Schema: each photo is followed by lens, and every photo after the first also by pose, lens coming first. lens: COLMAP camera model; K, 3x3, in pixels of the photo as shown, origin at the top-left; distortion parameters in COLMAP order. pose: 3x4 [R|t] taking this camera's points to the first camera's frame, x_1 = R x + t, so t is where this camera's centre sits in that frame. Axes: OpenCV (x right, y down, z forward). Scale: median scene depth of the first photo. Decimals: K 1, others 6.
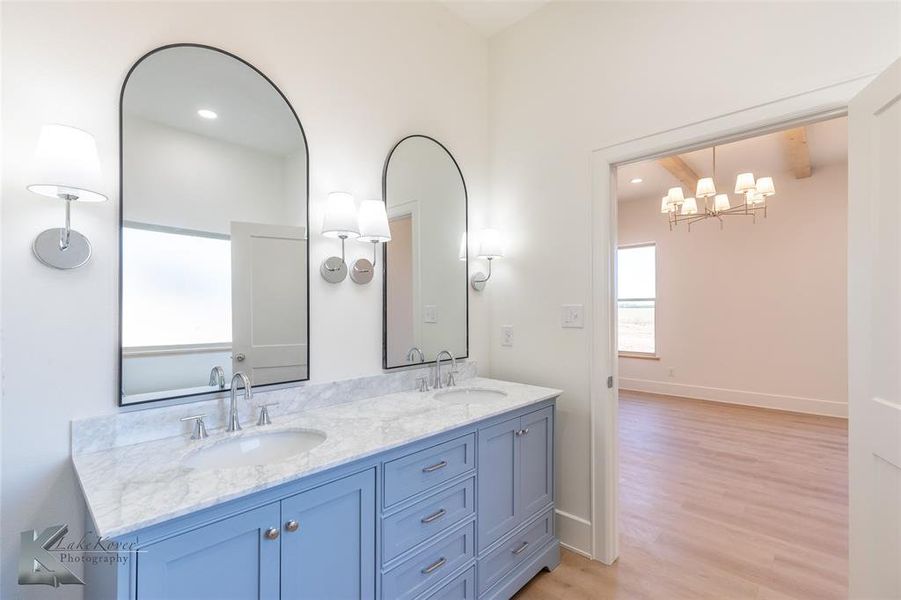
lens RADIAL K [[376.4, 0, 448.5], [0, 376.4, 324.1], [0, 0, 1]] dist [-0.000447, -0.000056]
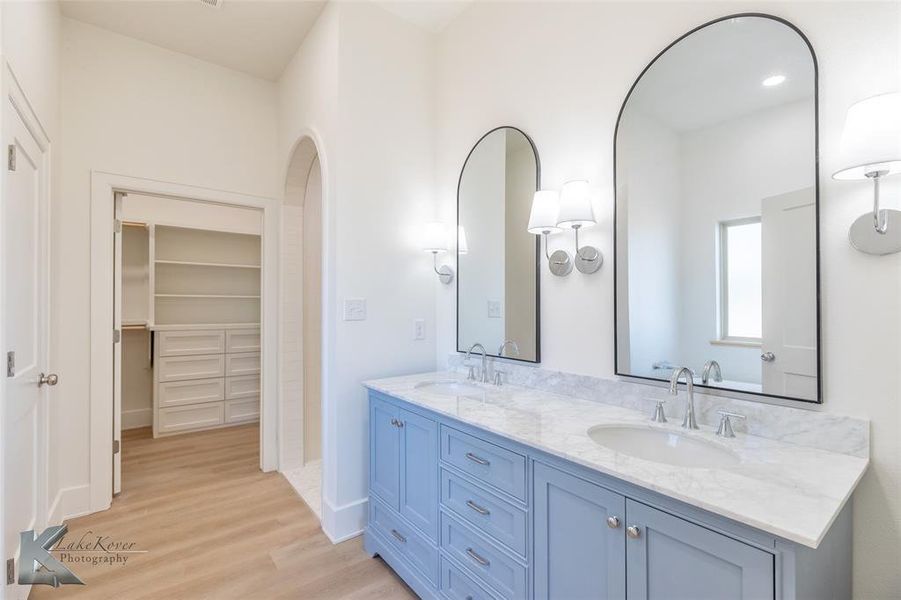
lens RADIAL K [[411.4, 0, 450.3], [0, 411.4, 305.2], [0, 0, 1]] dist [0.001271, 0.000115]
pose [[-0.113277, 0.015804, -0.993438, 0.833368], [-0.033613, 0.999240, 0.019729, -0.039553], [0.992995, 0.035627, -0.112659, 0.815787]]
